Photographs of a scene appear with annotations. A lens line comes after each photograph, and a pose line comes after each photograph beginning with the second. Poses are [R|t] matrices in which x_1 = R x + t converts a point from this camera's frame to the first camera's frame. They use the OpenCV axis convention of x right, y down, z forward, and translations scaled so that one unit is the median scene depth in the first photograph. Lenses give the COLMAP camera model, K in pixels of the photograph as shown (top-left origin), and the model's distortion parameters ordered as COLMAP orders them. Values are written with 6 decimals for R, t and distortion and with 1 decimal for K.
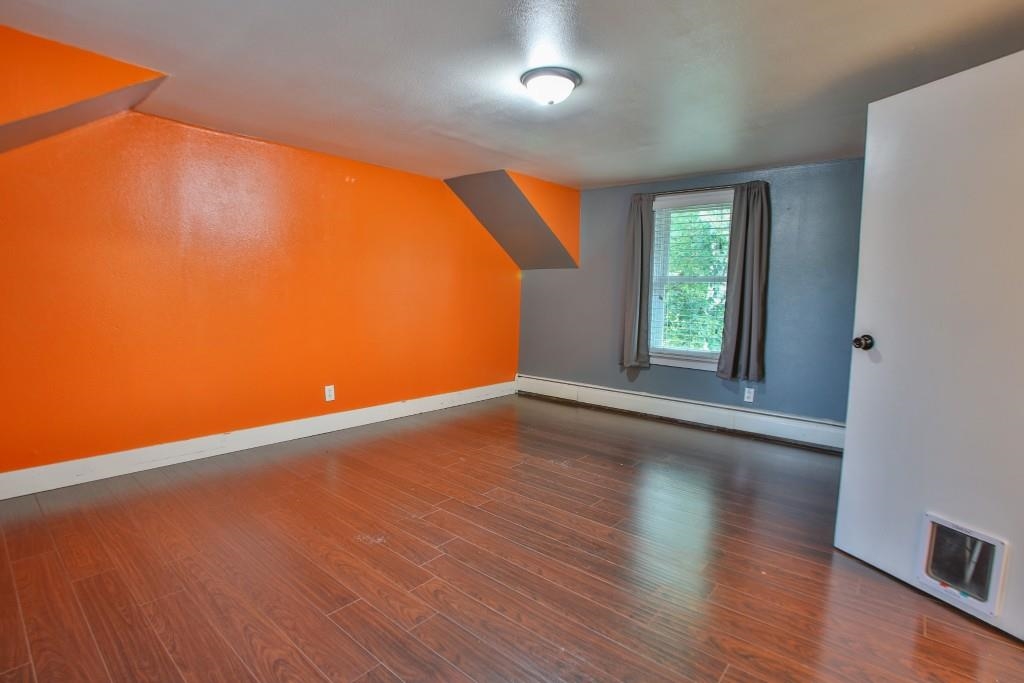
lens RADIAL K [[489.6, 0, 512.0], [0, 489.6, 341.5], [0, 0, 1]] dist [-0.052770, 0.000287]
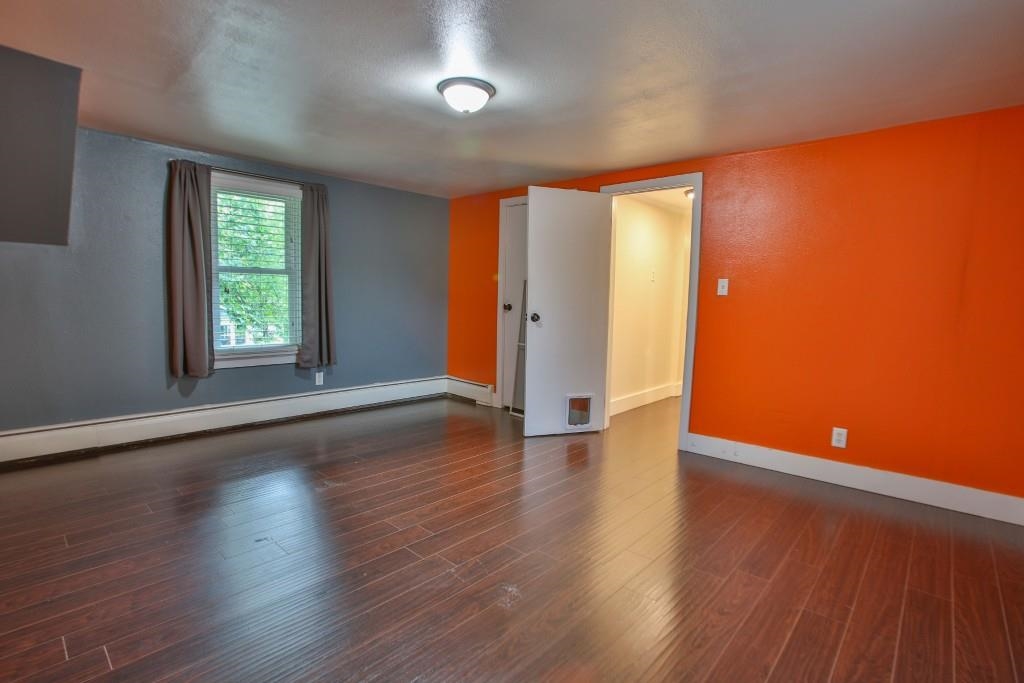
lens RADIAL K [[488.4, 0, 512.0], [0, 488.4, 341.5], [0, 0, 1]] dist [-0.075596, -0.000049]
pose [[0.038910, -0.108768, 0.993305, -0.603730], [0.074882, 0.991580, 0.105646, -0.059502], [-0.996433, 0.070270, 0.046727, 0.533430]]
